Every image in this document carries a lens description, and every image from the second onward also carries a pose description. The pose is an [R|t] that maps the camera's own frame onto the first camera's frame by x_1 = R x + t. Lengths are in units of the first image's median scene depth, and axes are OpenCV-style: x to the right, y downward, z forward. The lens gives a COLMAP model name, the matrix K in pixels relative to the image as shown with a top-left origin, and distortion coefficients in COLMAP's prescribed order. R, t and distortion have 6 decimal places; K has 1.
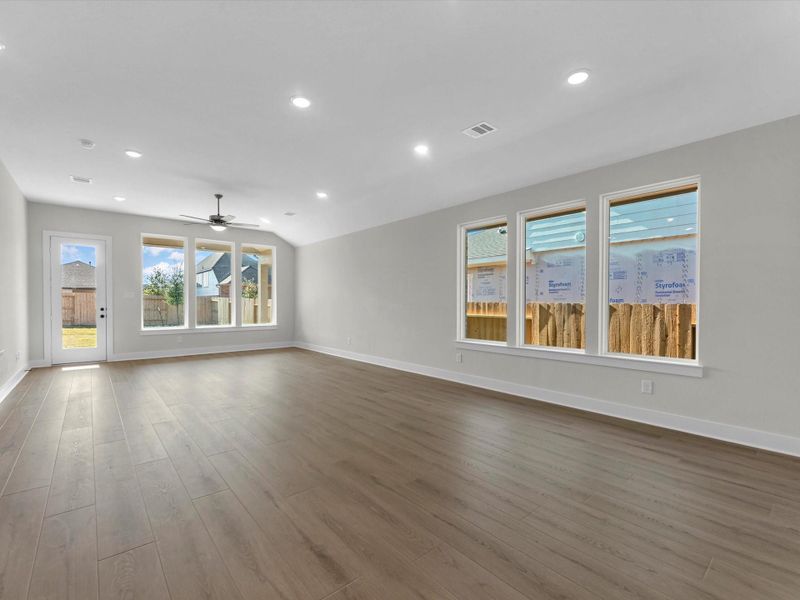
lens RADIAL K [[364.0, 0, 404.1], [0, 364.0, 308.5], [0, 0, 1]] dist [-0.015756, -0.000289]
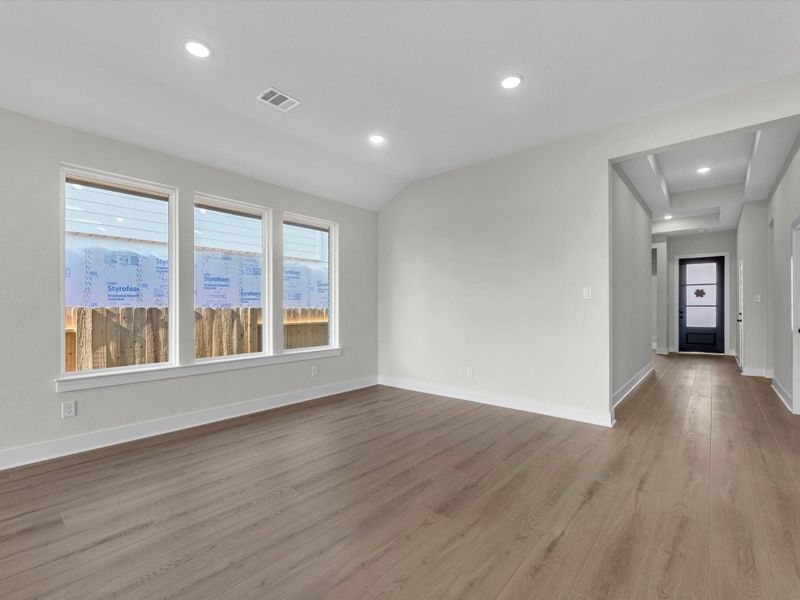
lens RADIAL K [[362.5, 0, 400.0], [0, 362.5, 300.0], [0, 0, 1]] dist [0.015627, 0.000112]
pose [[-0.149429, 0.016332, 0.988638, -0.503930], [0.015355, 0.999781, -0.014195, -0.014443], [-0.988653, 0.013059, -0.149647, 0.639407]]
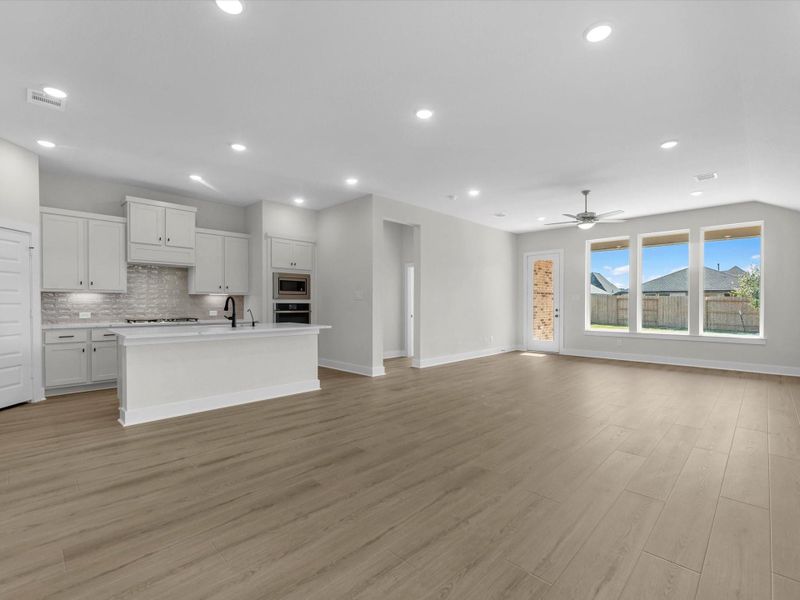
lens RADIAL K [[369.2, 0, 403.3], [0, 369.2, 307.5], [0, 0, 1]] dist [-0.000142, -0.000063]
pose [[0.089046, 0.007314, -0.996001, 0.501650], [-0.017384, 0.999832, 0.005788, -0.006985], [0.995876, 0.016799, 0.089158, 0.543132]]
